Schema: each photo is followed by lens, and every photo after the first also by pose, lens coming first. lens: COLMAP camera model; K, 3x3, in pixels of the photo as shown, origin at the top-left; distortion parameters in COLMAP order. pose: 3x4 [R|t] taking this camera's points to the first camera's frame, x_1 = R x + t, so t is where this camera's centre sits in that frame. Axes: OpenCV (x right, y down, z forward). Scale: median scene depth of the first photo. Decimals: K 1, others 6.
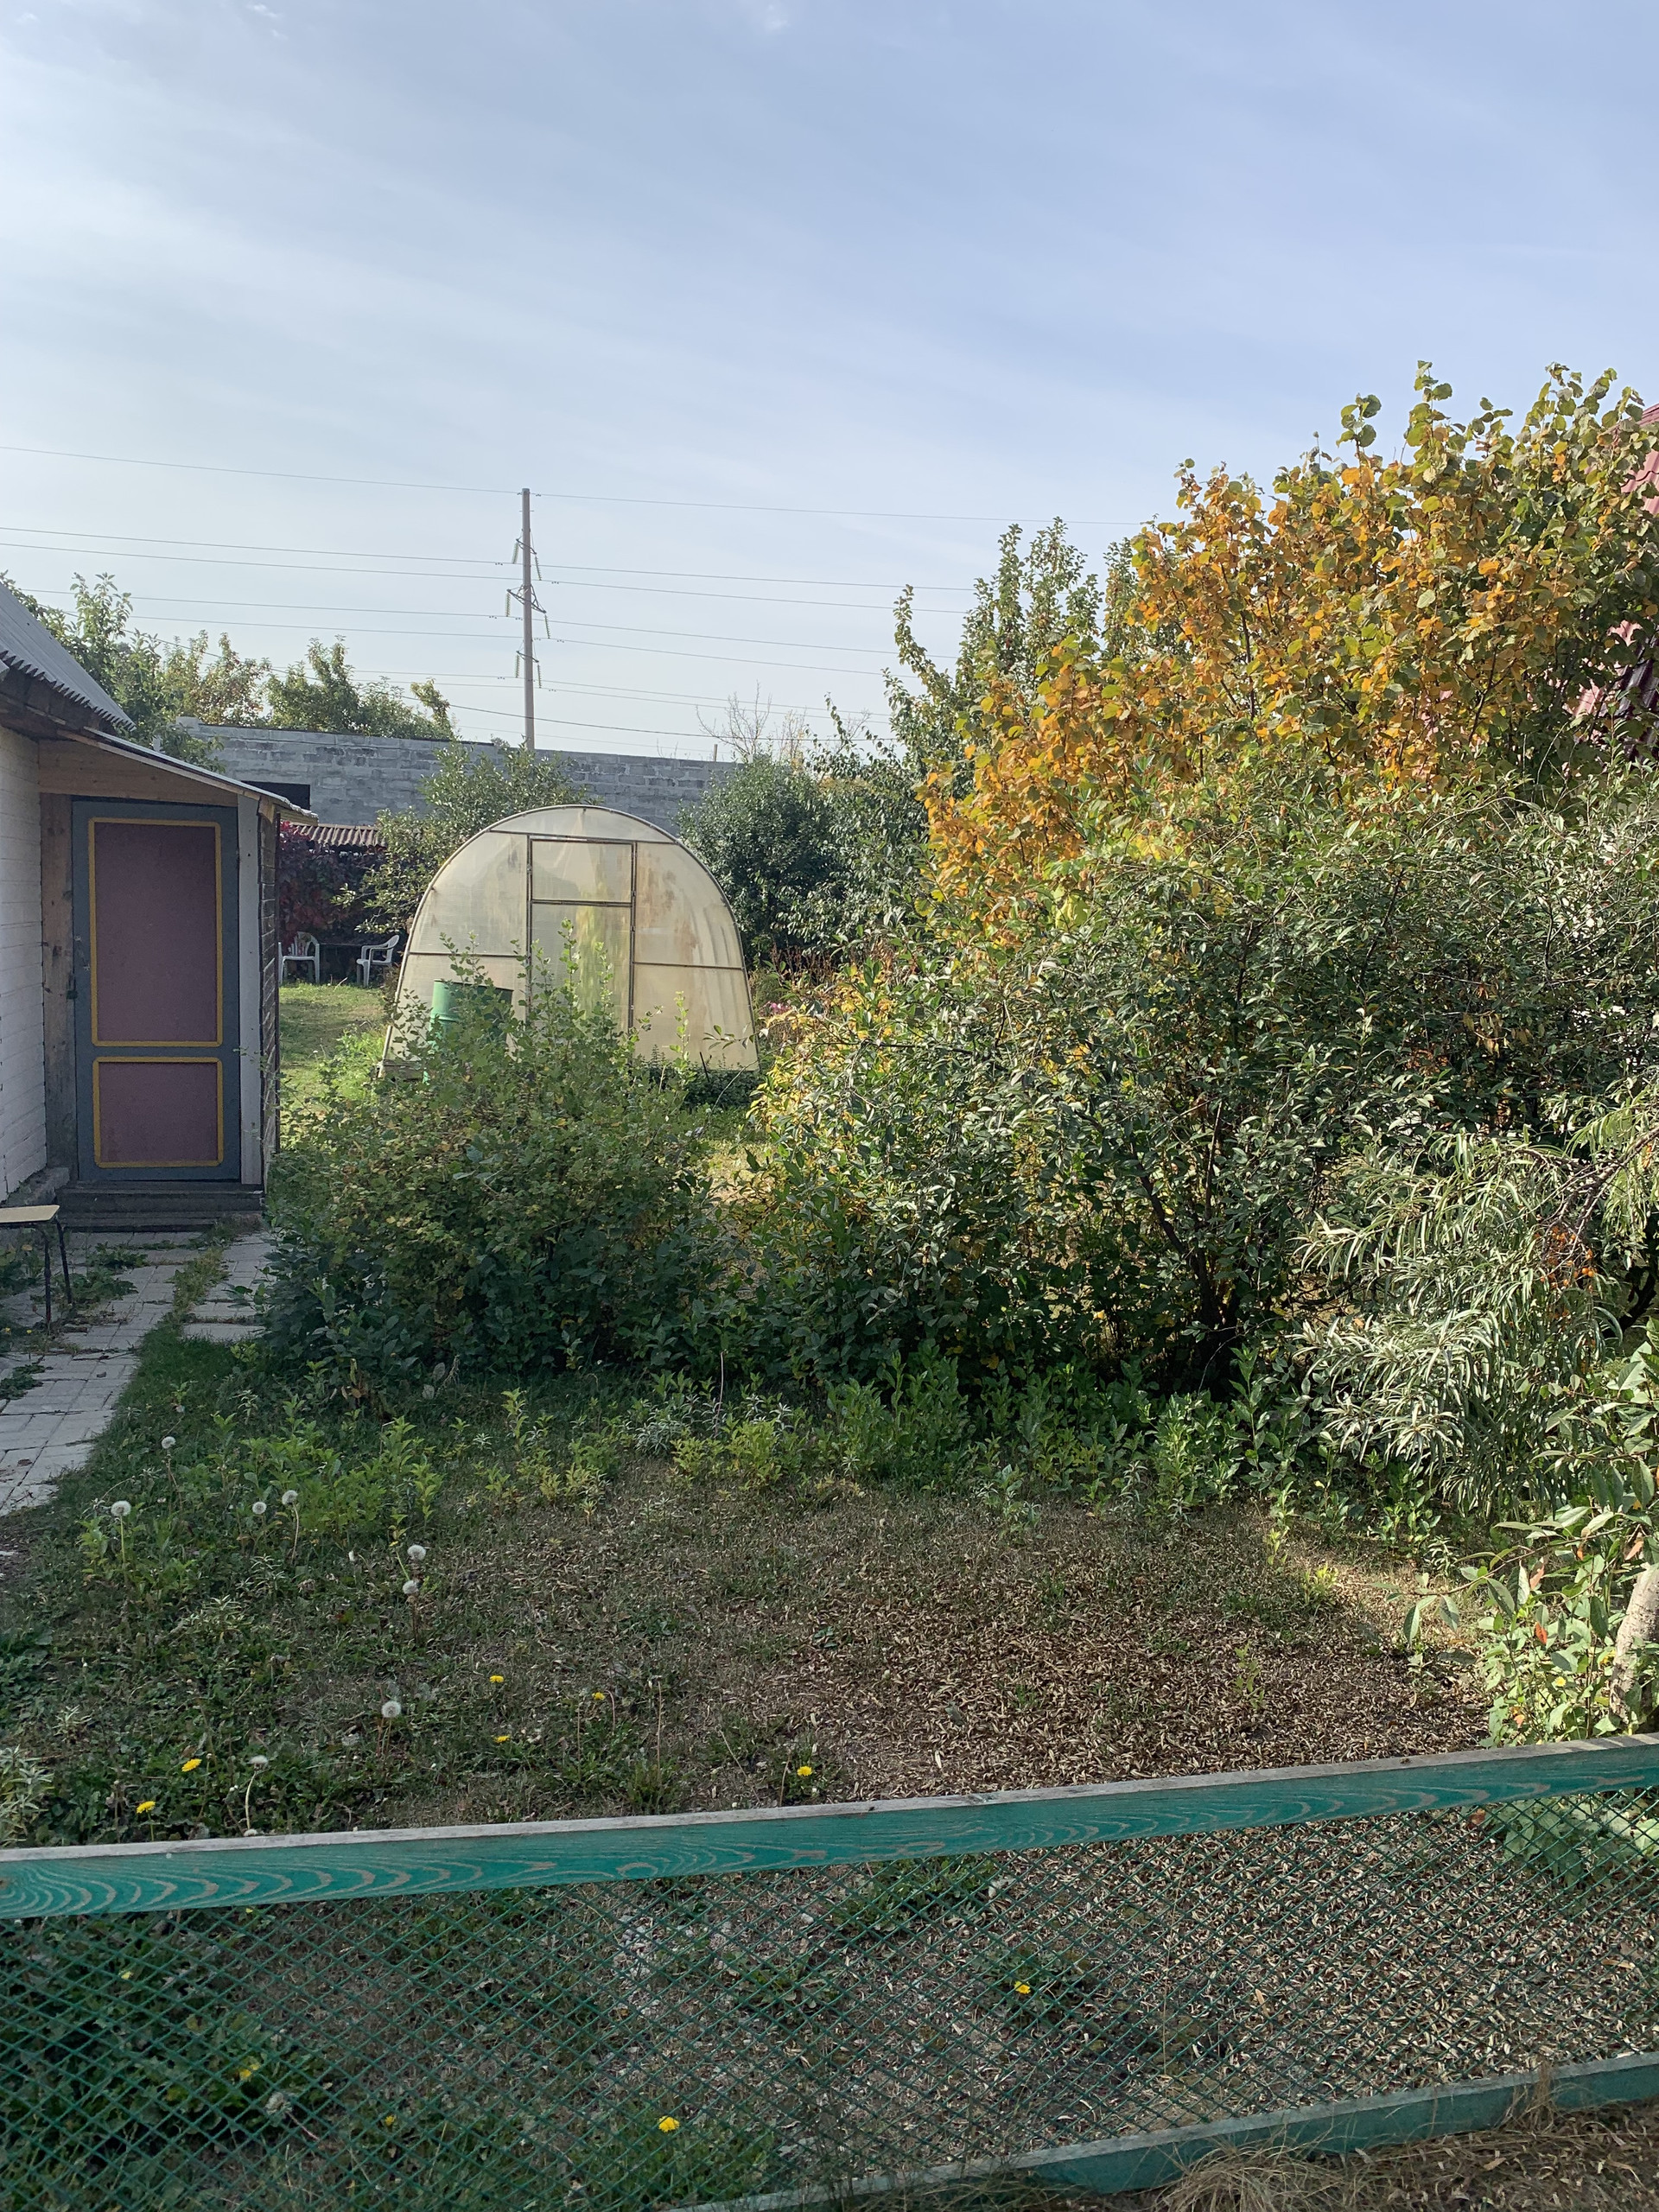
lens RADIAL K [[1676.1, 0, 840.1], [0, 1676.1, 1103.5], [0, 0, 1]] dist [0.013023, -0.022452]
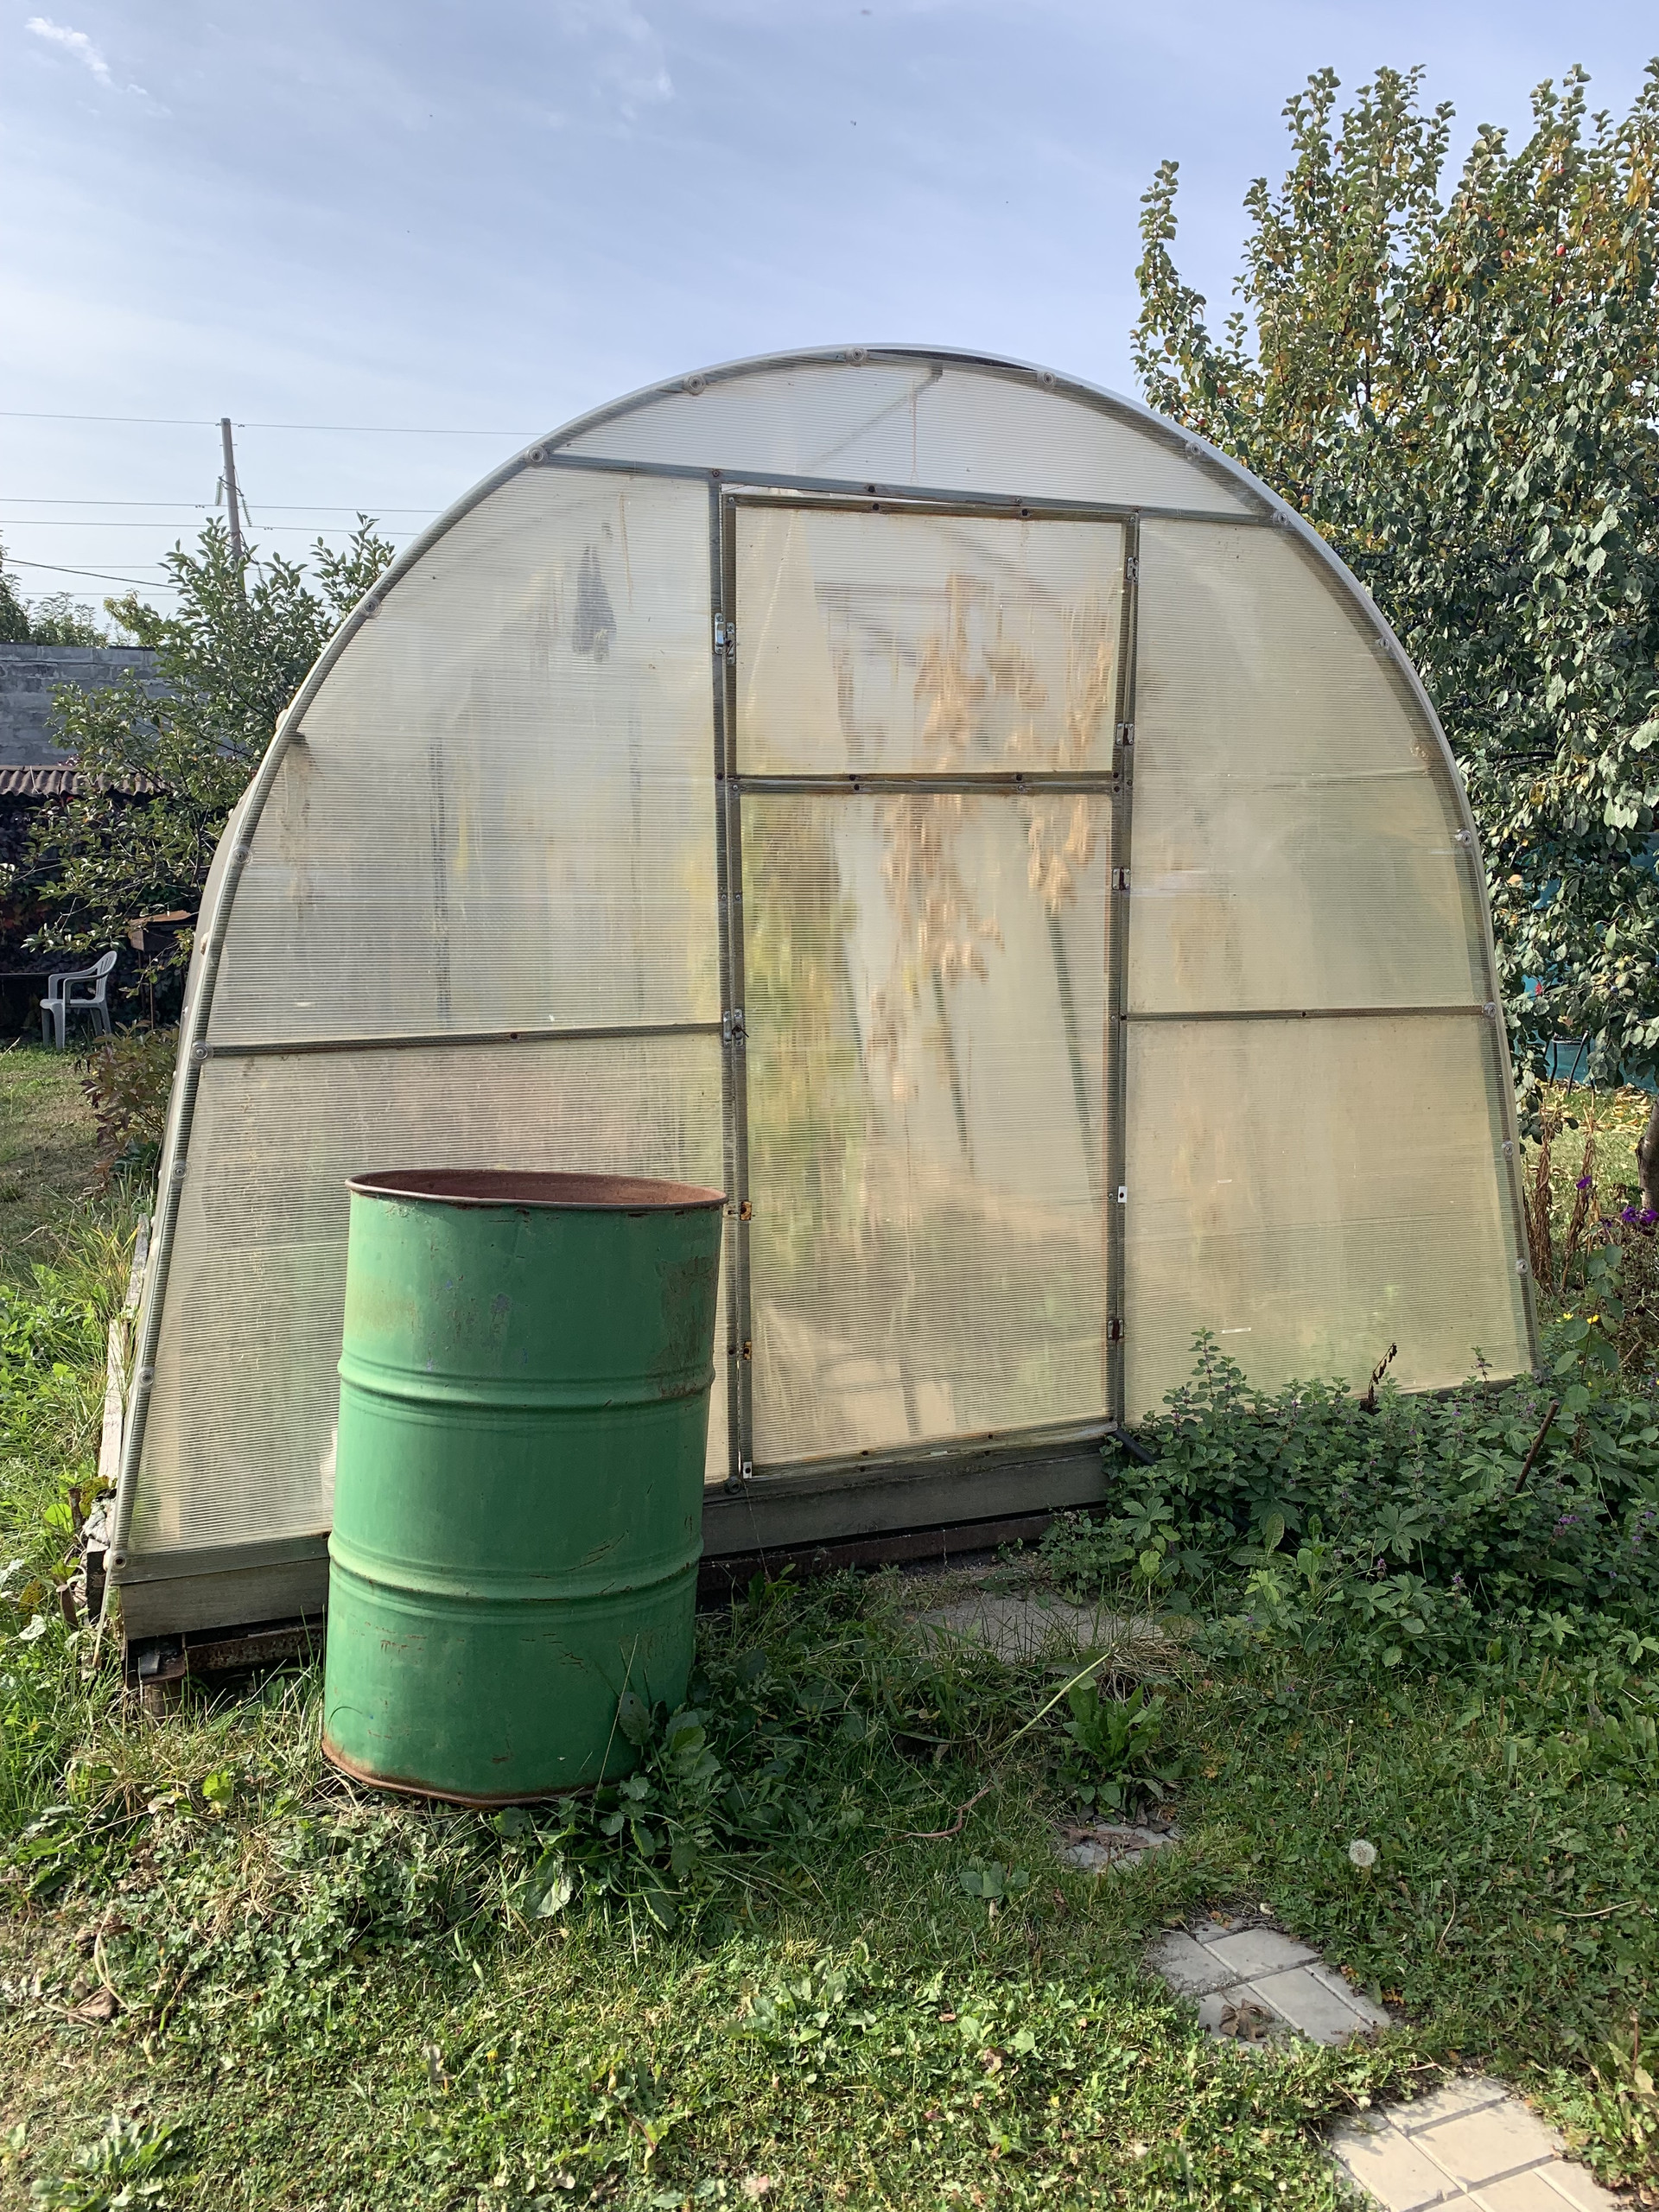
lens RADIAL K [[1676.1, 0, 784.0], [0, 1676.1, 1113.1], [0, 0, 1]] dist [0.013023, -0.022452]
pose [[0.990673, -0.069183, 0.117395, -0.111655], [0.067288, 0.997532, 0.020038, -0.042690], [-0.118491, -0.011952, 0.992883, 0.416468]]
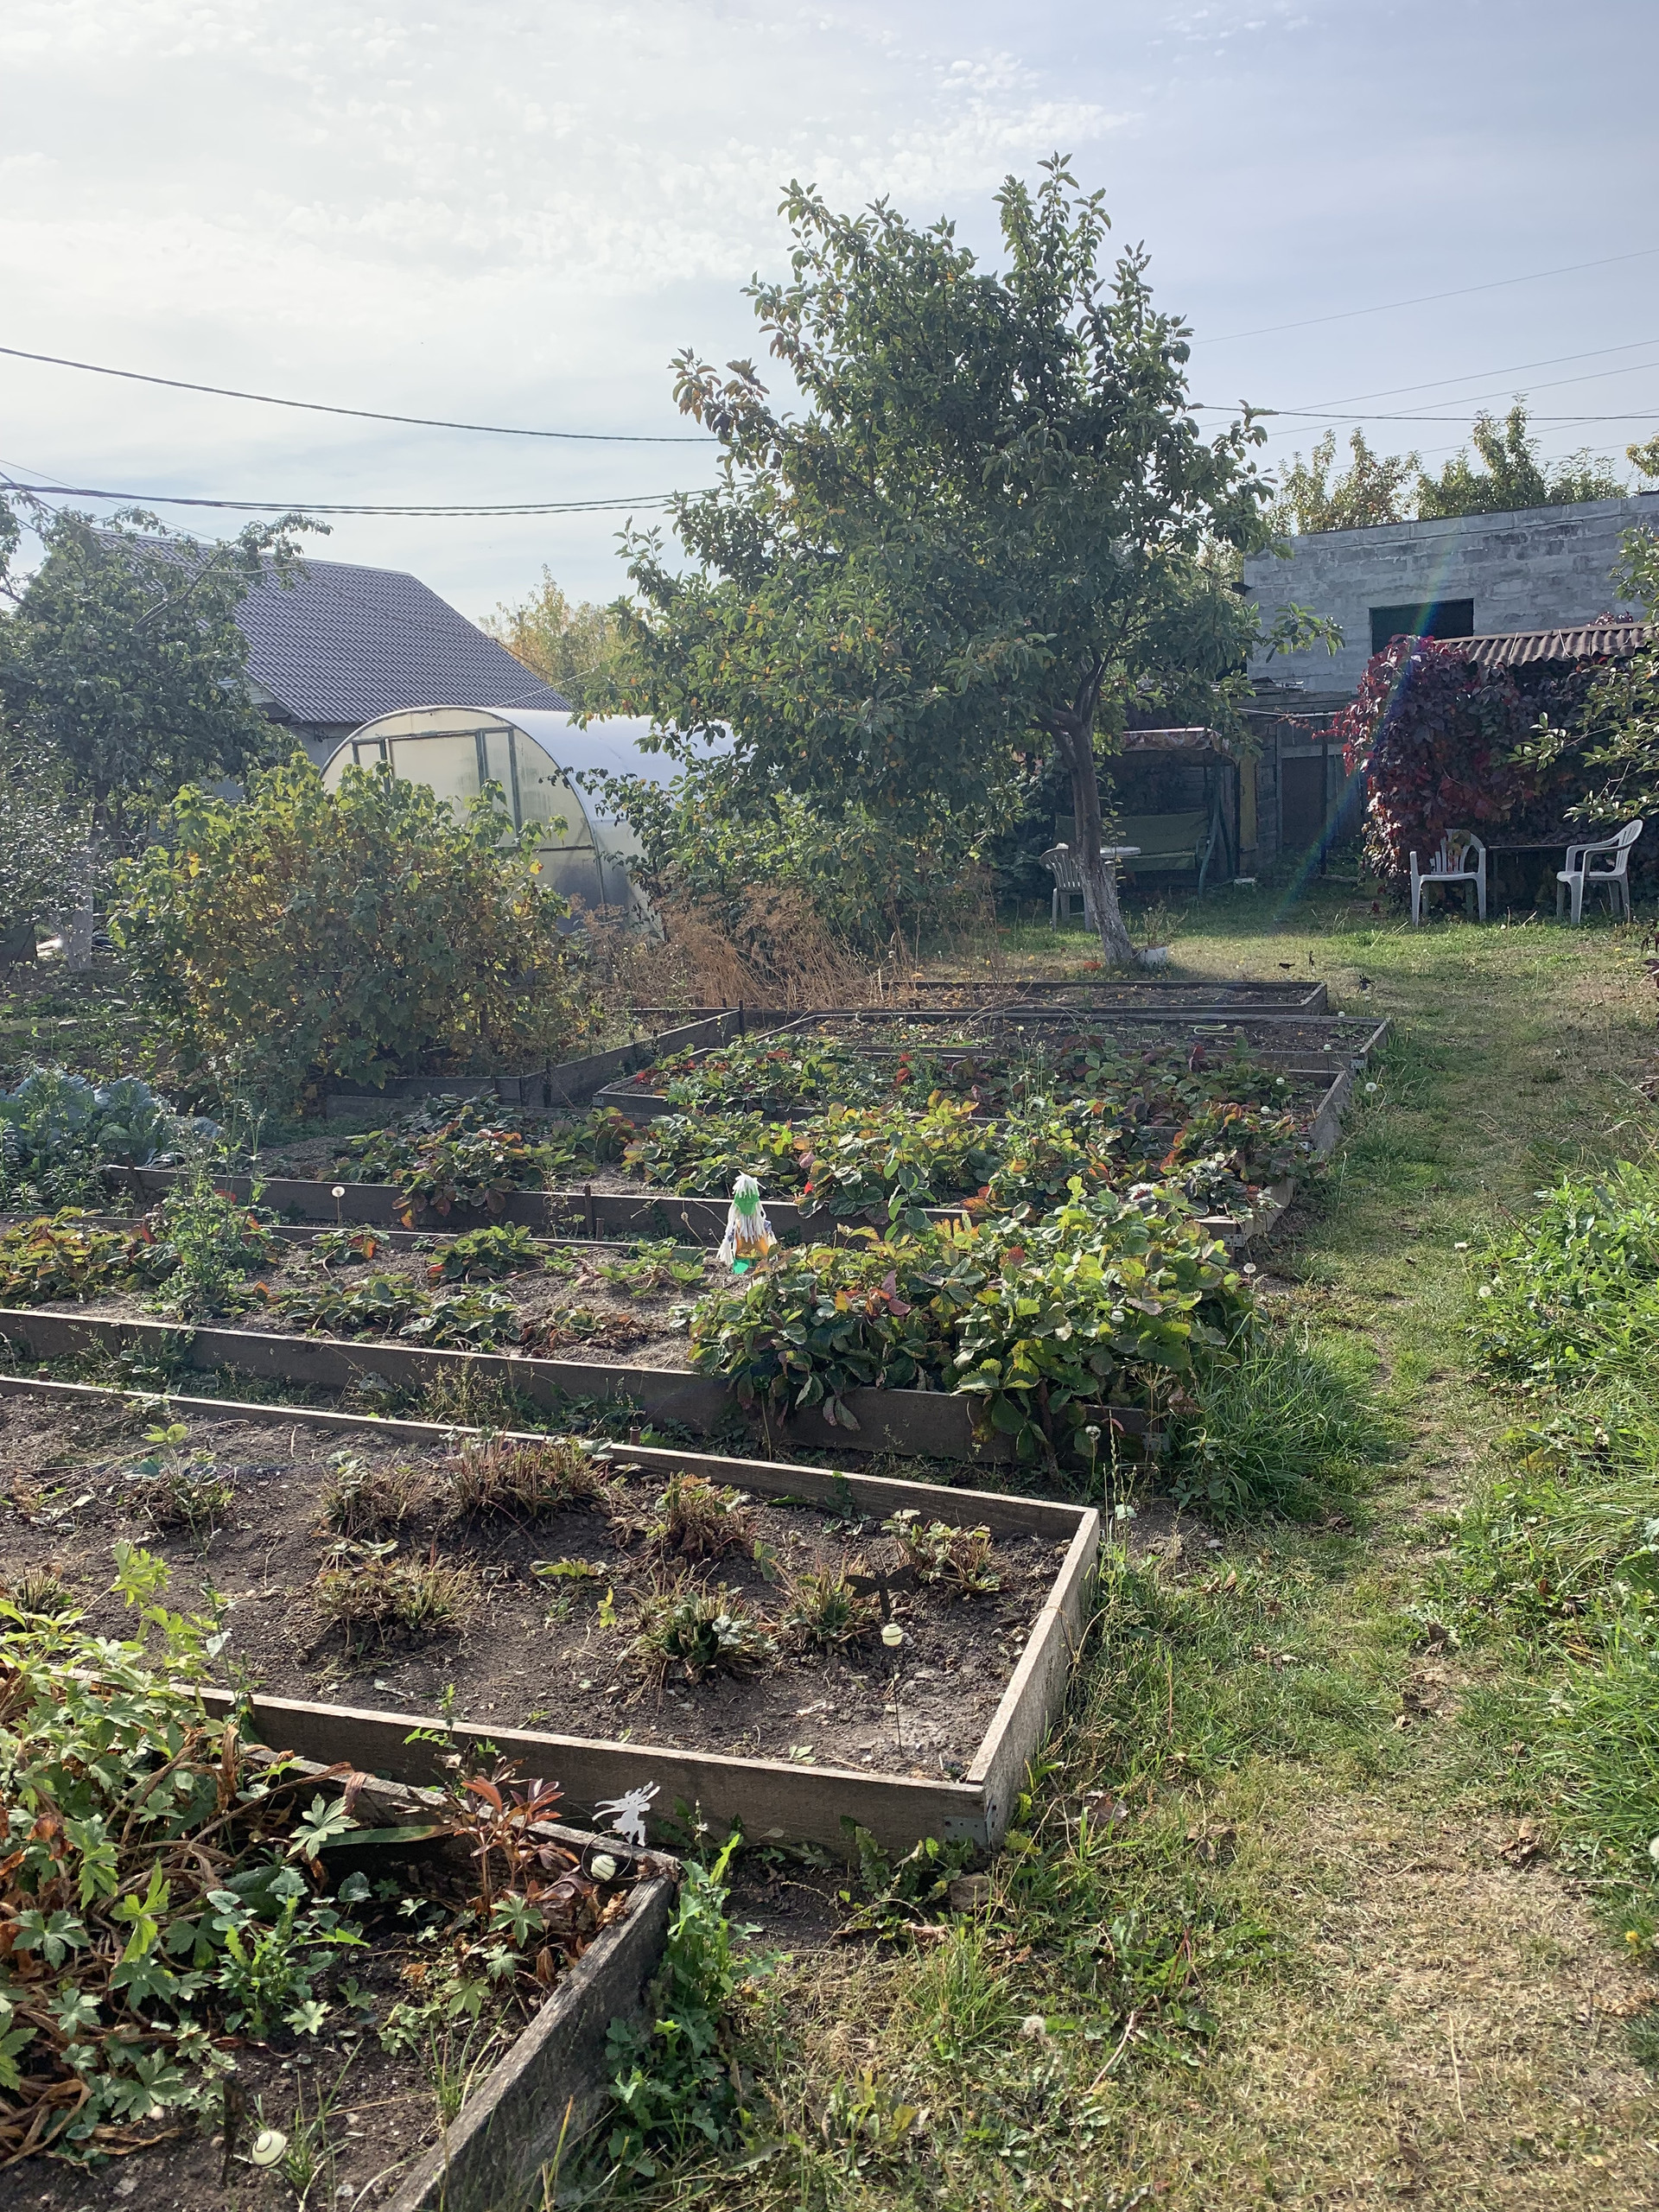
lens RADIAL K [[1676.1, 0, 843.9], [0, 1676.1, 1092.0], [0, 0, 1]] dist [0.013023, -0.022452]
pose [[0.784634, 0.014072, -0.619800, -0.131702], [0.018986, 0.998728, 0.046710, -0.044567], [0.619669, -0.048418, 0.783369, 0.429428]]
